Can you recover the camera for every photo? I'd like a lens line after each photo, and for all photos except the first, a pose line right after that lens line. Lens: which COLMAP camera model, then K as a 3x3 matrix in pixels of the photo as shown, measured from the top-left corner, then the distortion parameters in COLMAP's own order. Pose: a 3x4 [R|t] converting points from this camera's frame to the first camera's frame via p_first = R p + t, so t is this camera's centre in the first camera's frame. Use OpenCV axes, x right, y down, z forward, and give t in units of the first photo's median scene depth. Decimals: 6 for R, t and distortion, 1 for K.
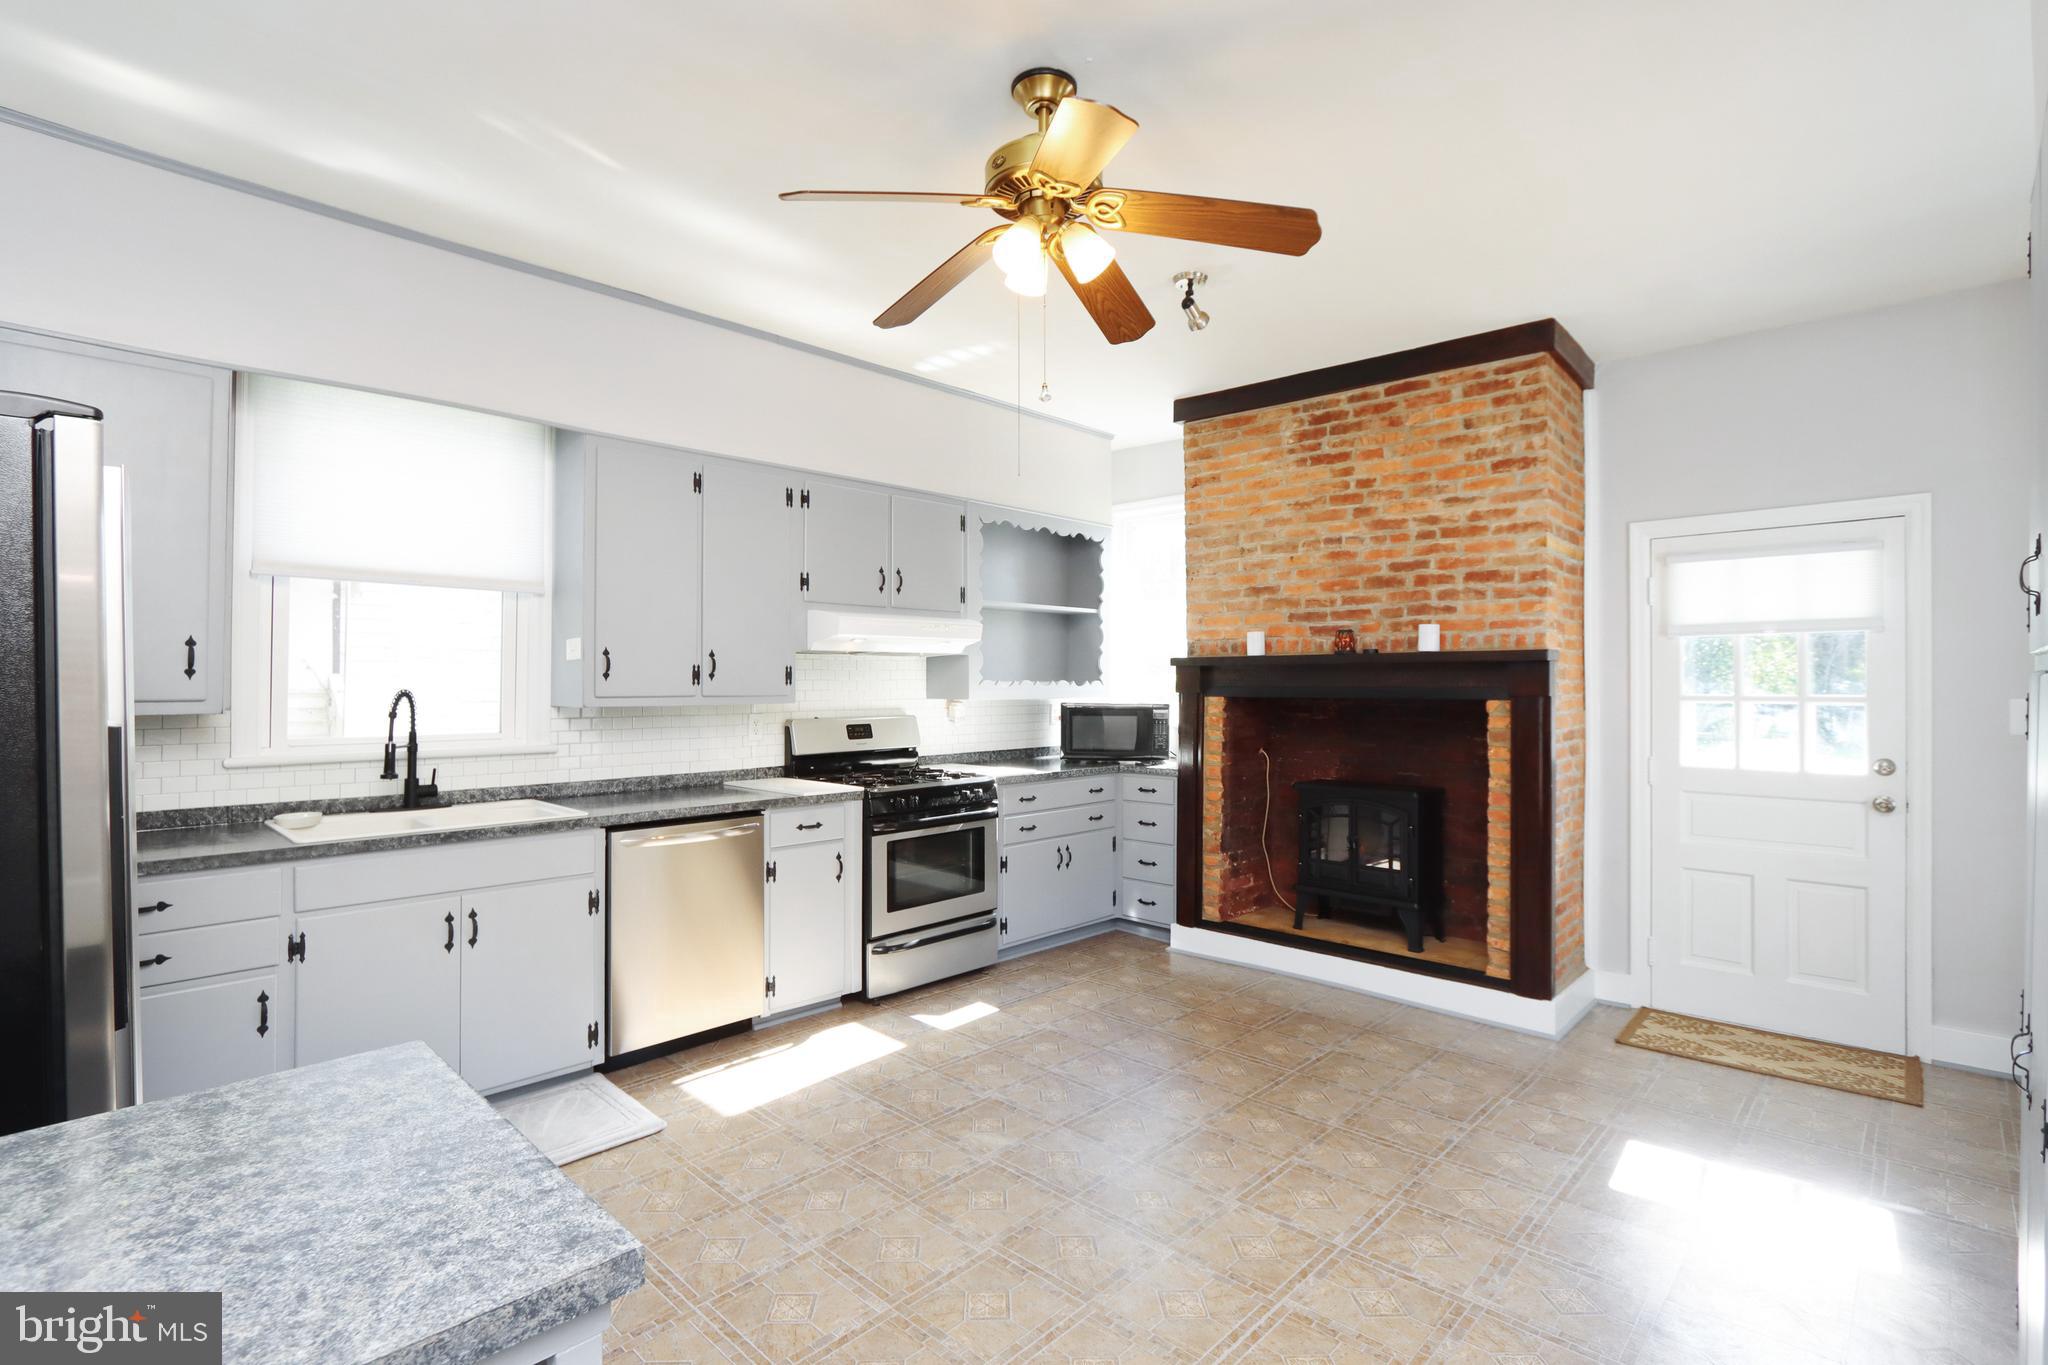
lens RADIAL K [[959.7, 0, 995.1], [0, 959.7, 667.4], [0, 0, 1]] dist [-0.020304, 0.001265]
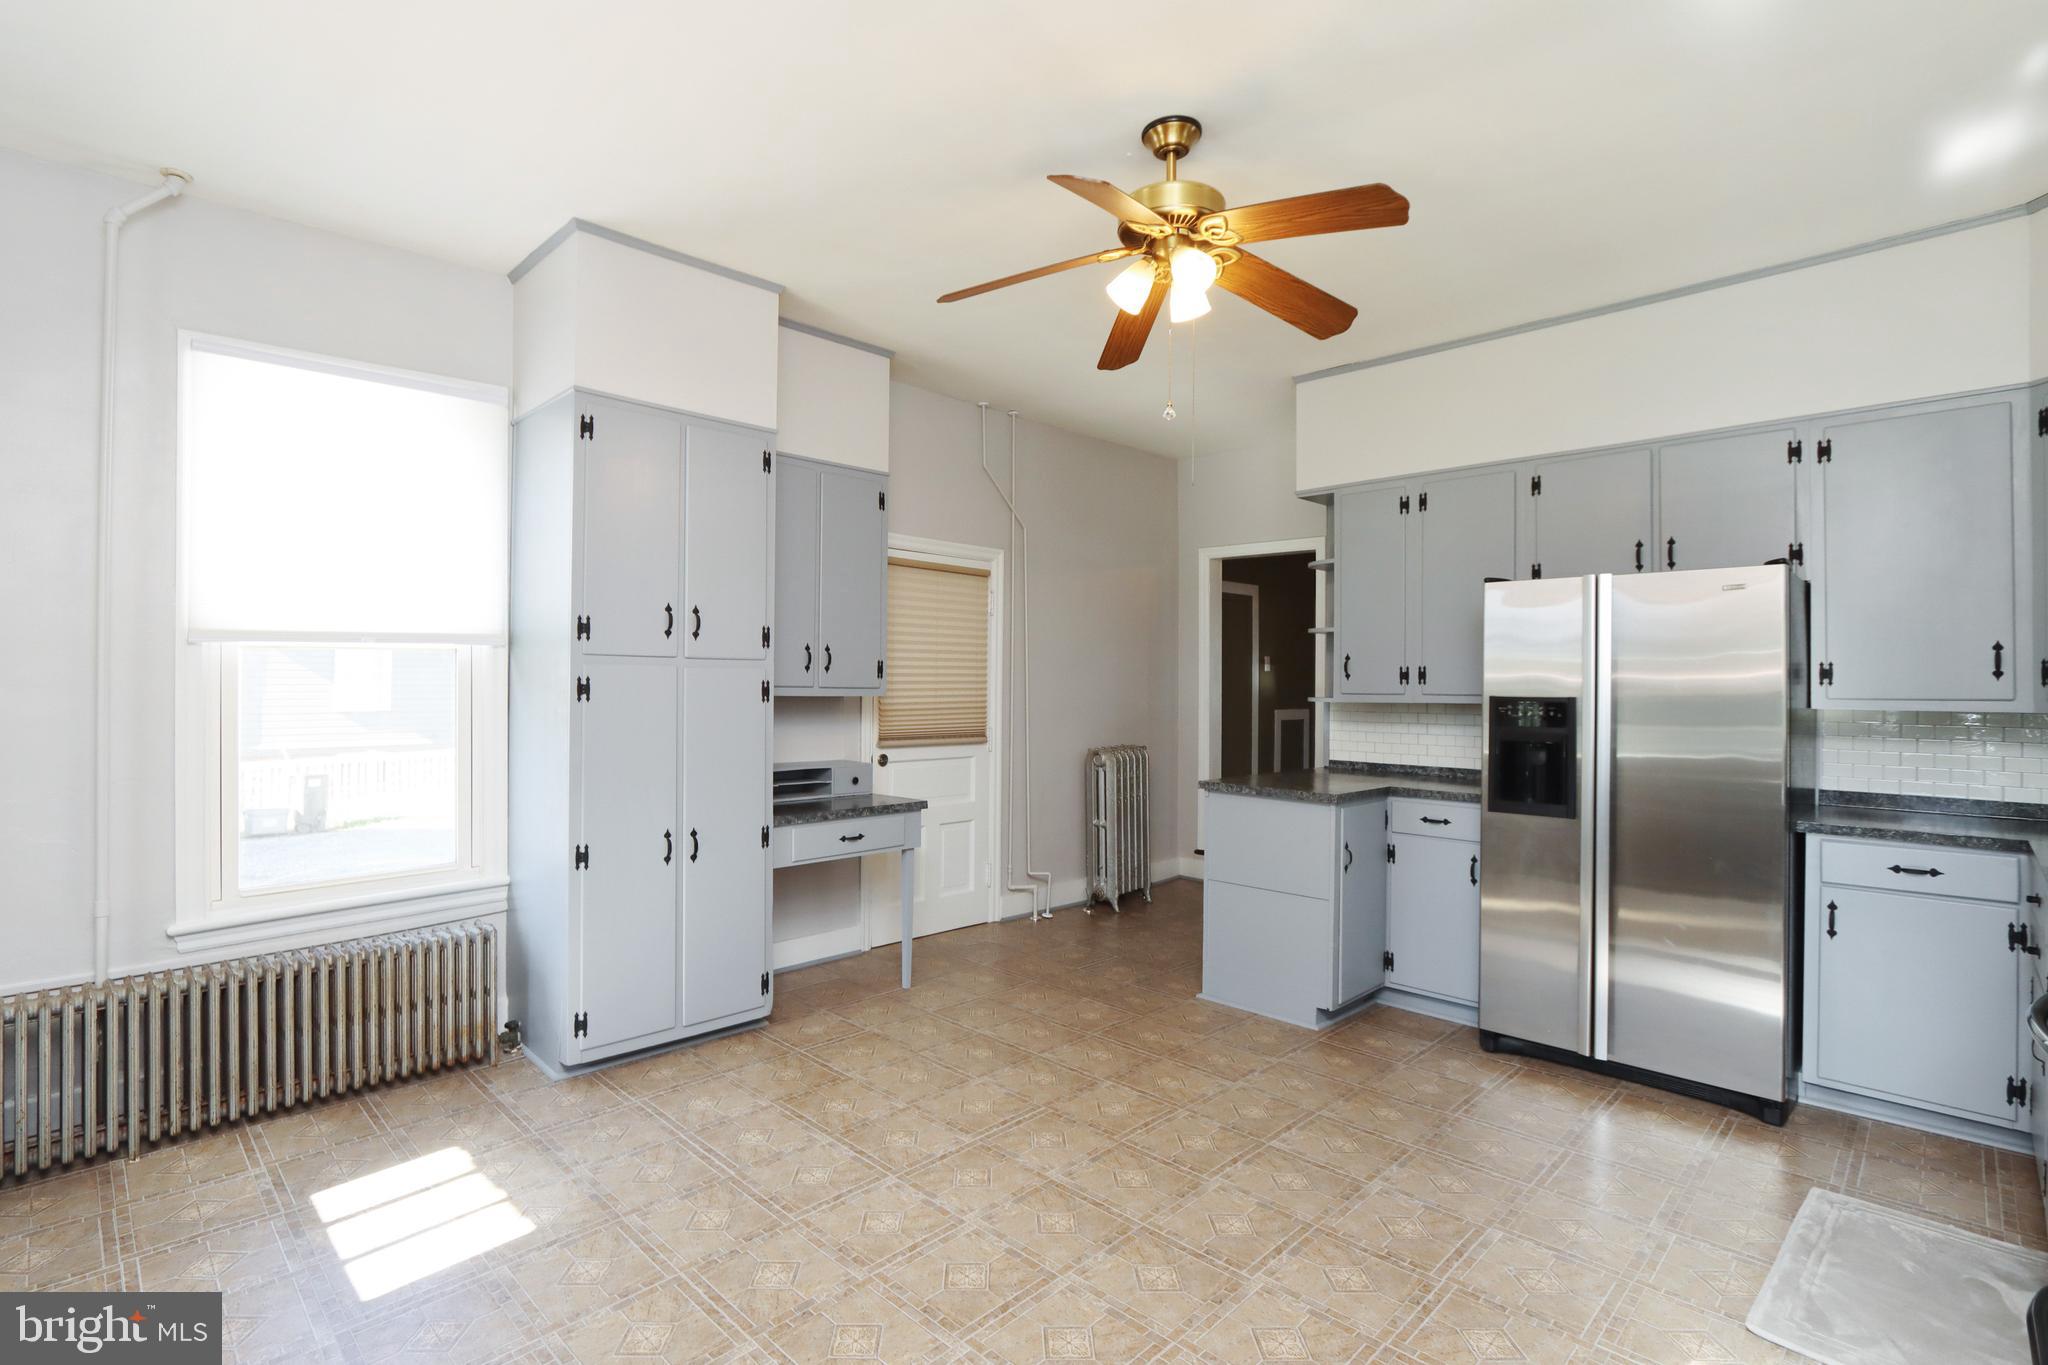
lens RADIAL K [[959.7, 0, 995.1], [0, 959.7, 667.4], [0, 0, 1]] dist [-0.020304, 0.001265]
pose [[-0.999892, -0.010332, 0.010454, 0.150026], [-0.010645, 0.999483, -0.030327, 0.028269], [-0.010135, -0.030435, -0.999485, 1.329467]]
